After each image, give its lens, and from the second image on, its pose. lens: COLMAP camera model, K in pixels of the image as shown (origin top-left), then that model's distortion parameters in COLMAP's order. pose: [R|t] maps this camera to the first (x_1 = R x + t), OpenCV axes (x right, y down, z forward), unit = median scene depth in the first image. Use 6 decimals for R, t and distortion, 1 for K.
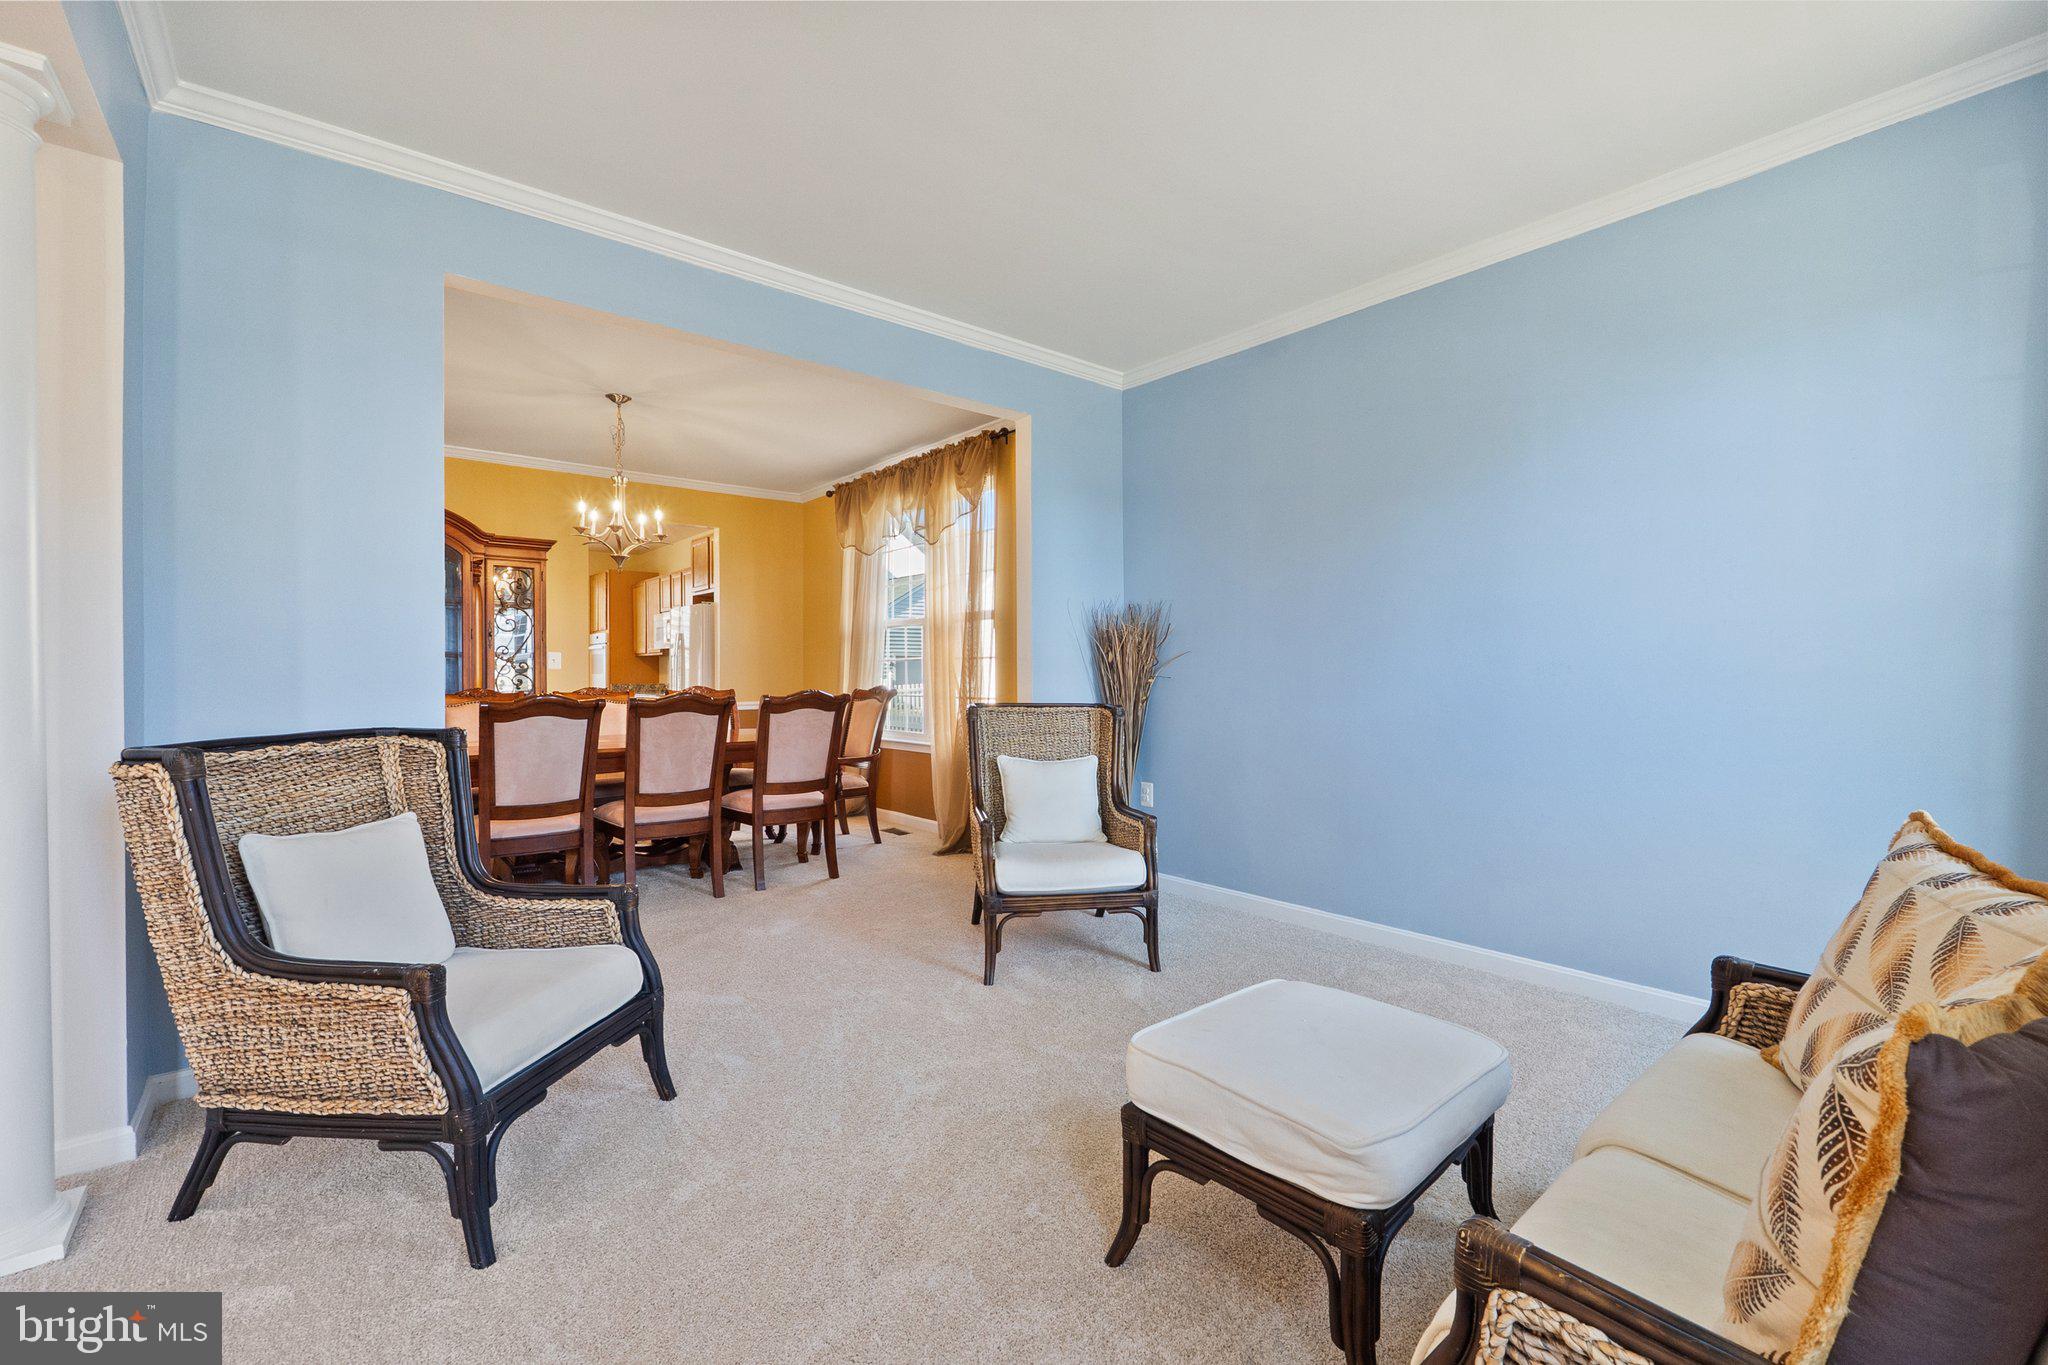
lens RADIAL K [[858.9, 0, 1026.9], [0, 858.9, 672.4], [0, 0, 1]] dist [-0.006891, -0.000112]
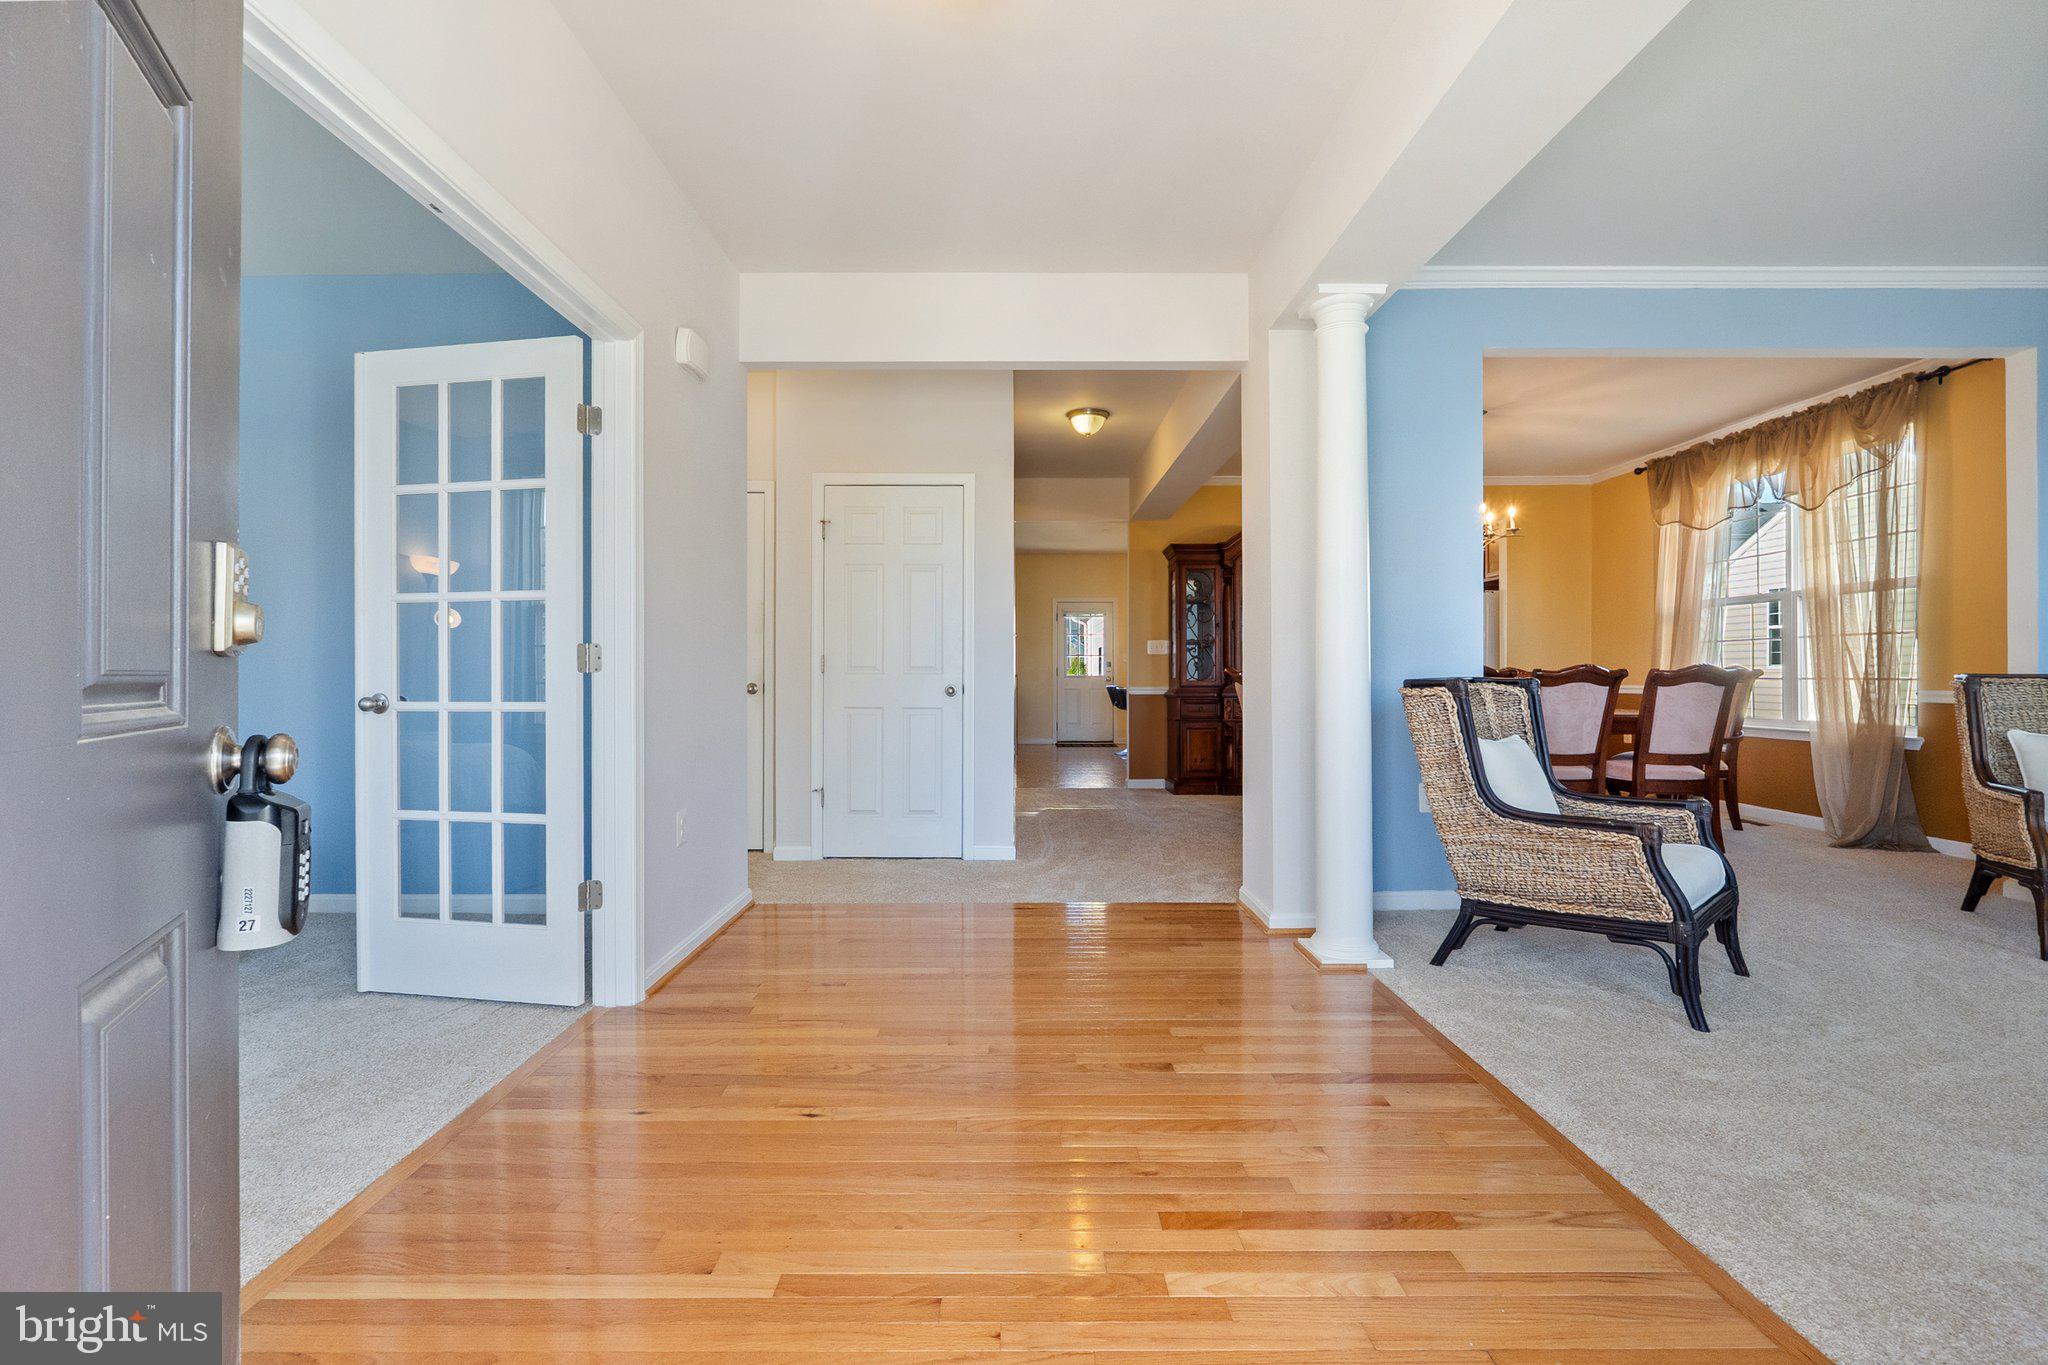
lens RADIAL K [[878.5, 0, 1010.4], [0, 878.5, 671.2], [0, 0, 1]] dist [-0.009565, -0.000177]
pose [[0.764409, -0.001742, -0.644729, -0.219442], [0.001372, 0.999998, -0.001075, 0.029931], [0.644730, -0.000063, 0.764410, -0.340810]]
